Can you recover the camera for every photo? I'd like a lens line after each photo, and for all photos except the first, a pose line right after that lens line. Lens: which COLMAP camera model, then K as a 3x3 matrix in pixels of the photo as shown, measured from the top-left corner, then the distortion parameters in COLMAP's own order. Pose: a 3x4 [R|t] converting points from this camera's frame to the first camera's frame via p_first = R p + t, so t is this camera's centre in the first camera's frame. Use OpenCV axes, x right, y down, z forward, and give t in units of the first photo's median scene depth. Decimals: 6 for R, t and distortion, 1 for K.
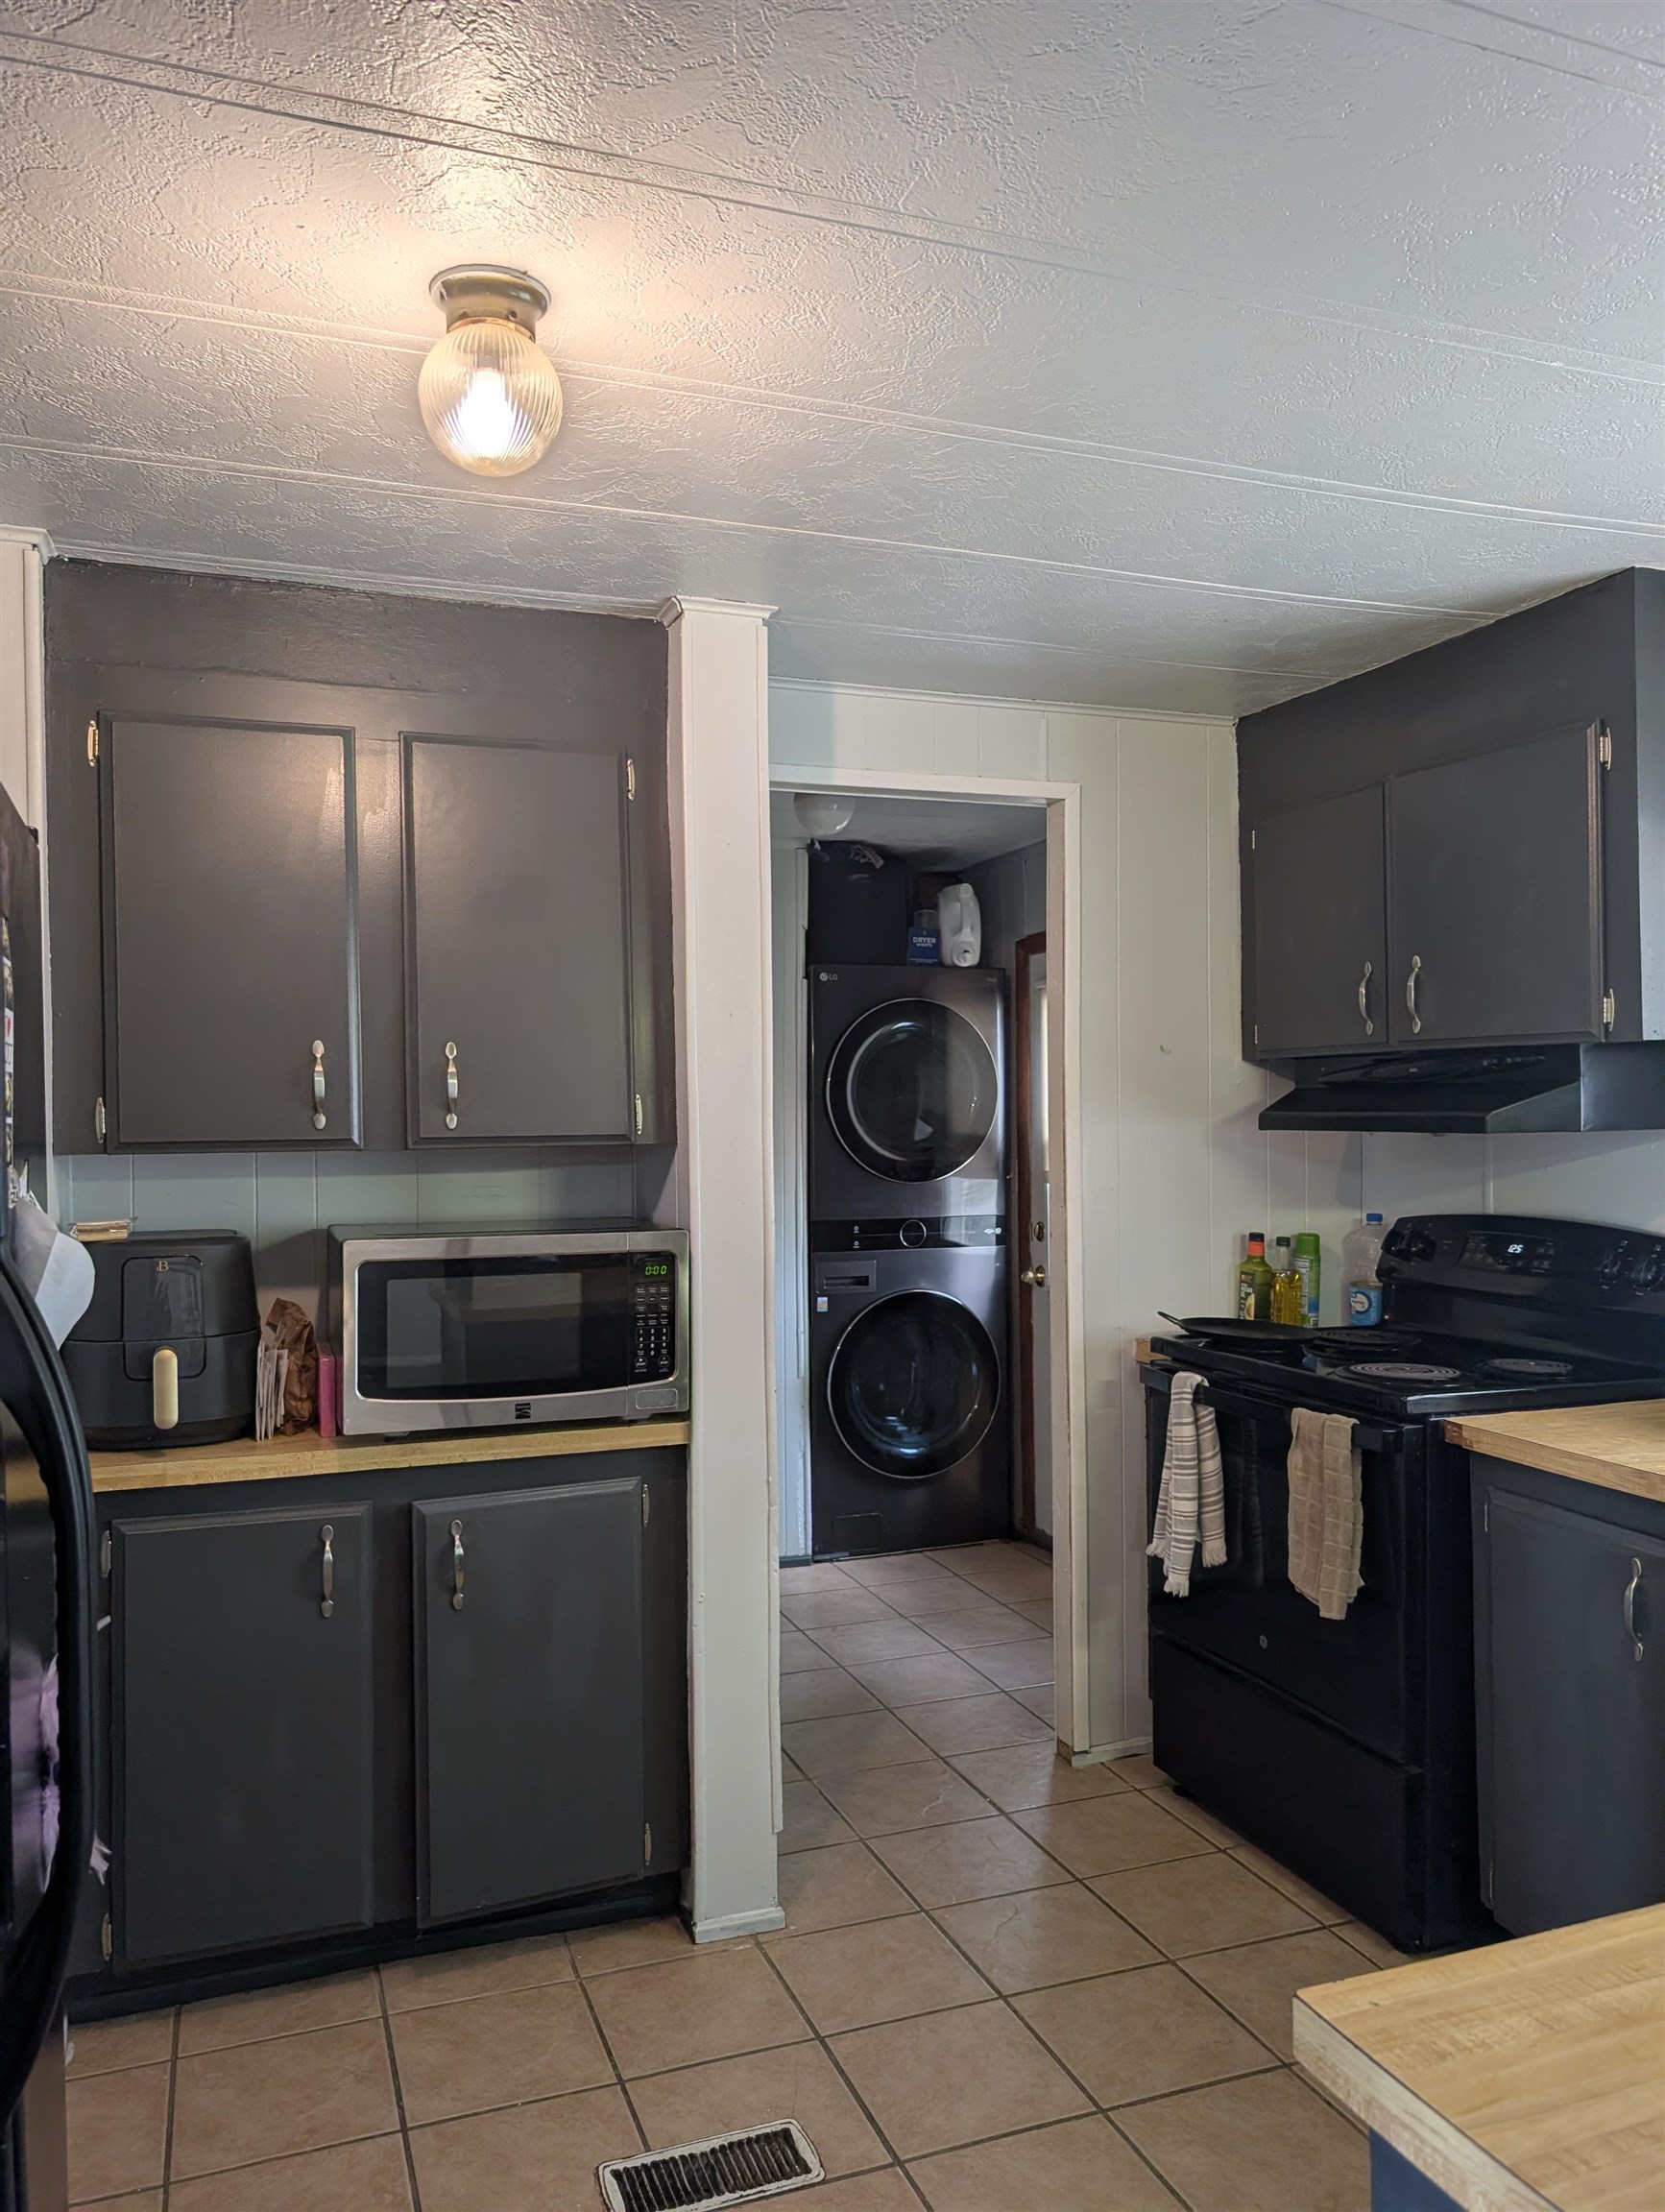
lens RADIAL K [[1584.7, 0, 821.6], [0, 1584.7, 1105.3], [0, 0, 1]] dist [-0.009864, 0.001832]
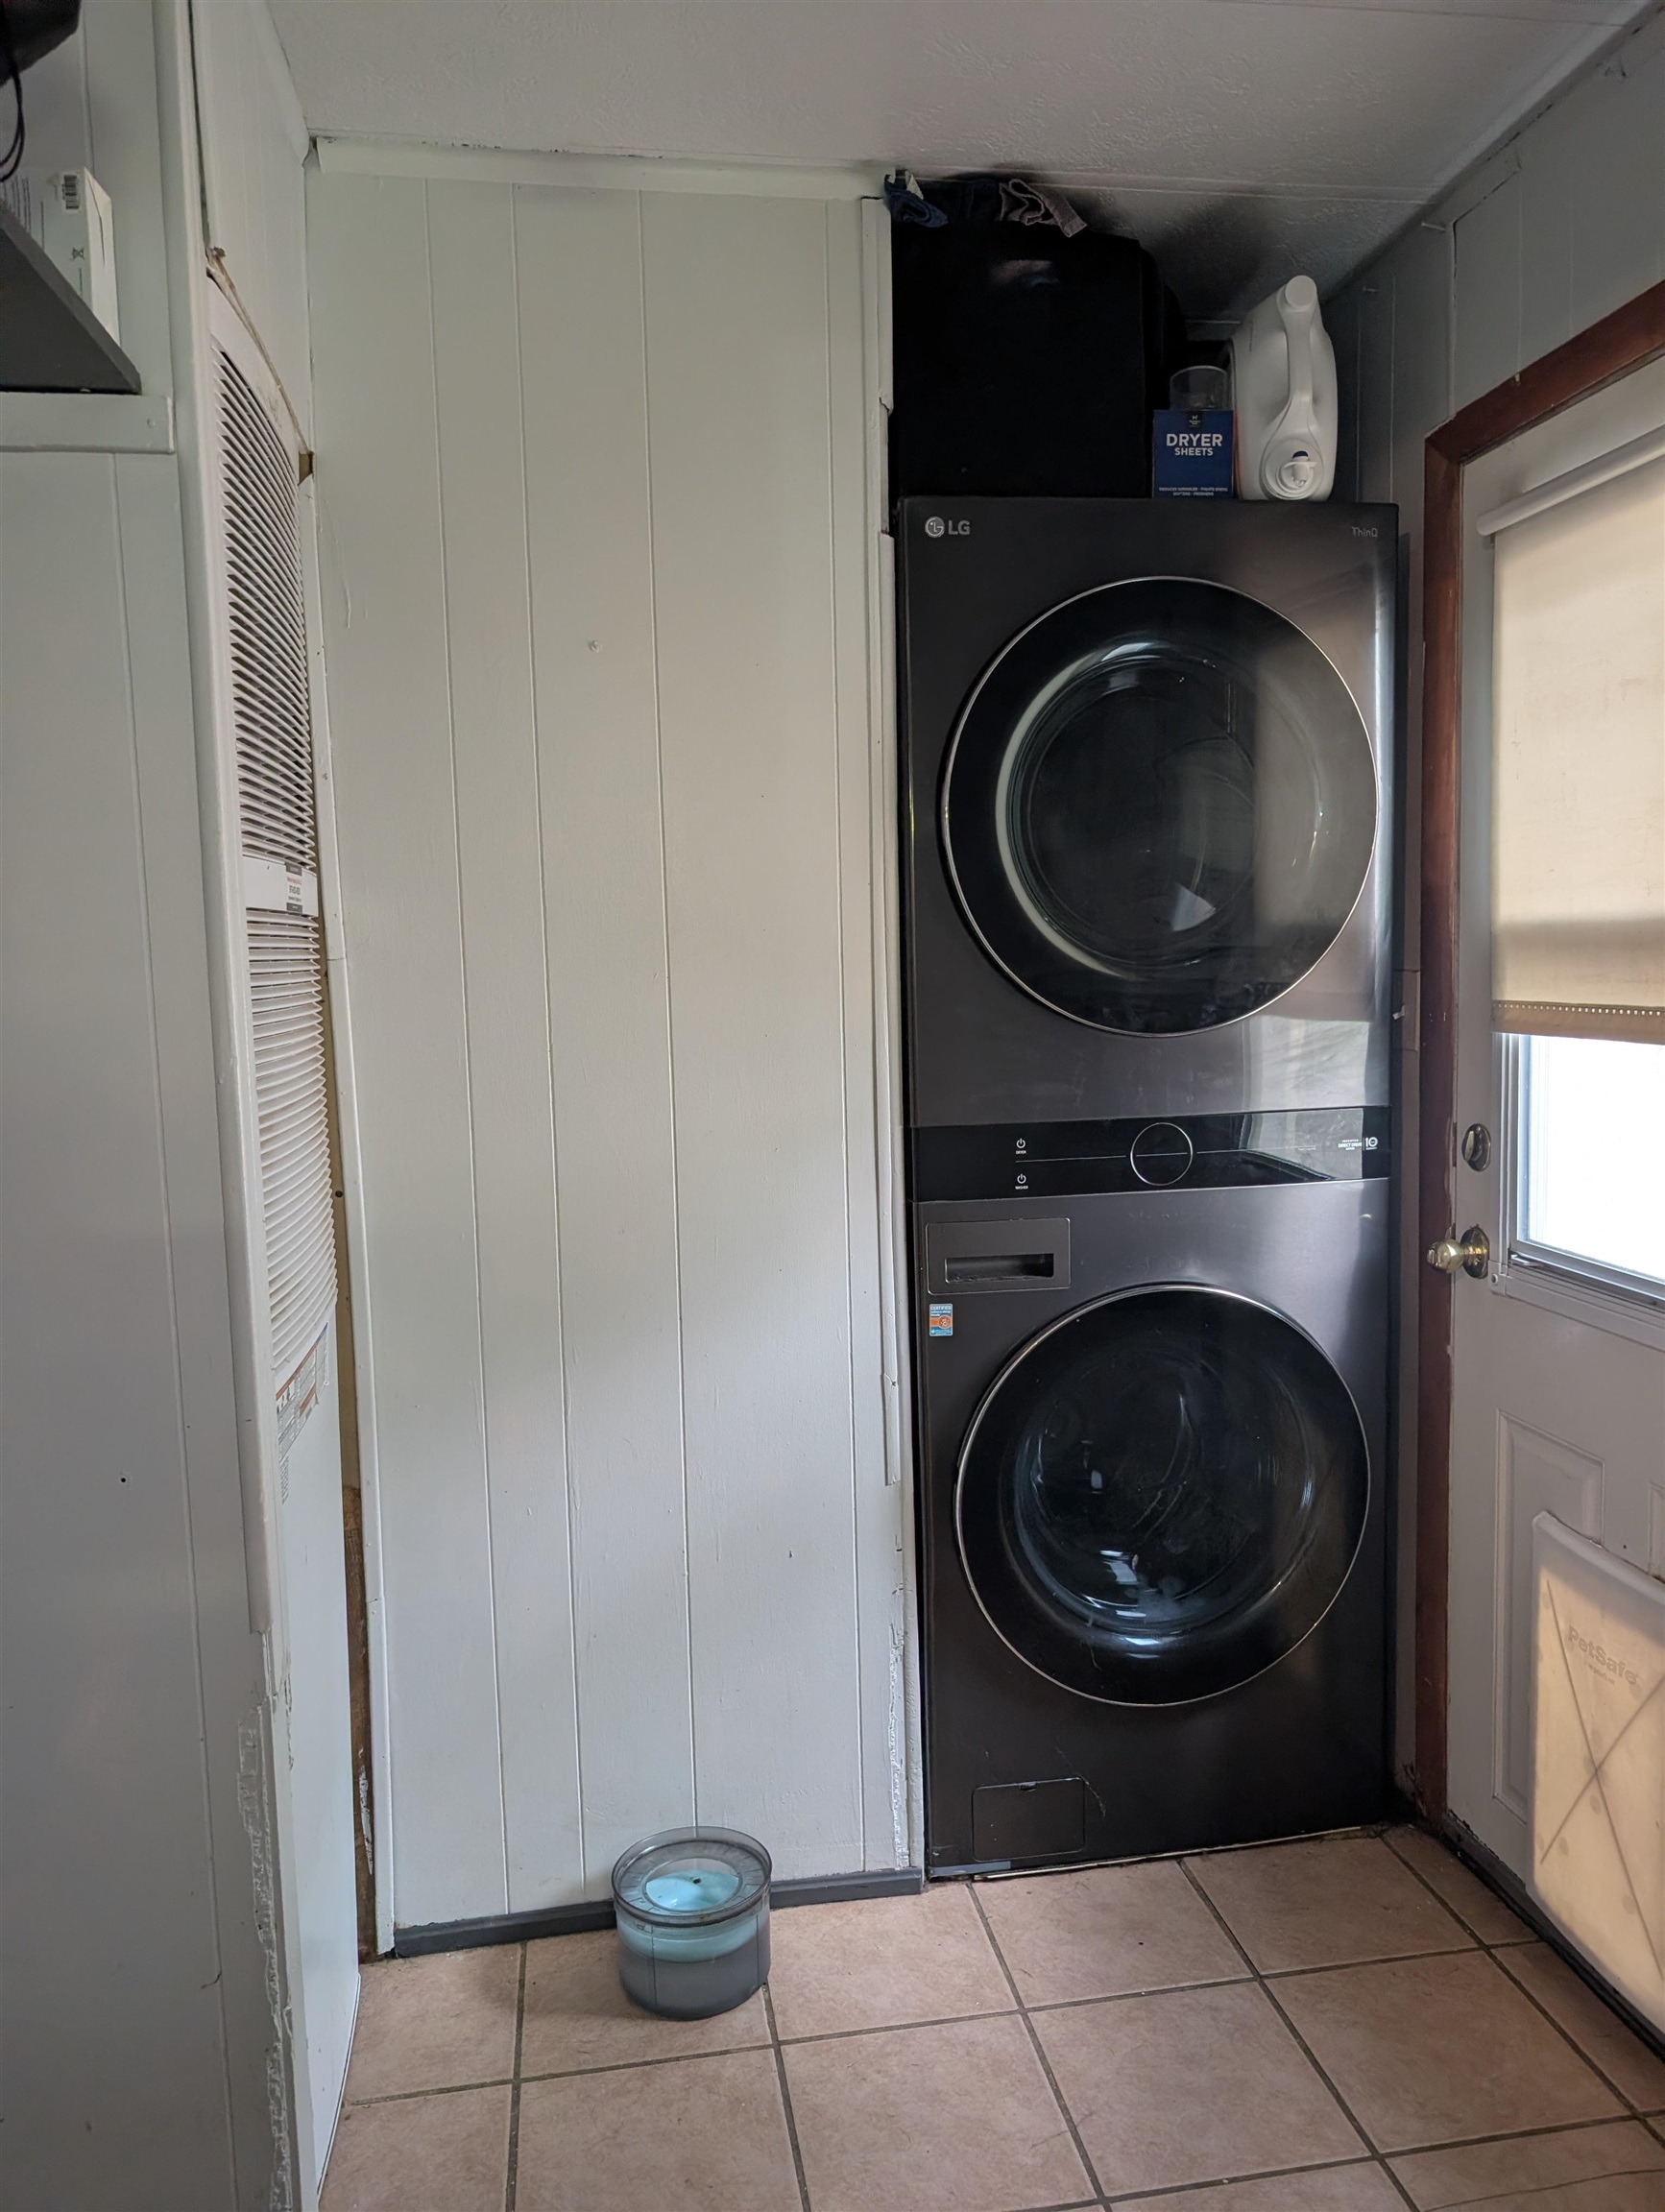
lens RADIAL K [[1584.7, 0, 850.1], [0, 1584.7, 1128.9], [0, 0, 1]] dist [-0.009864, 0.001832]
pose [[0.981543, 0.001943, -0.191229, 0.056239], [0.019881, 0.993493, 0.112140, 0.025190], [0.190203, -0.113872, 0.975118, 0.566355]]
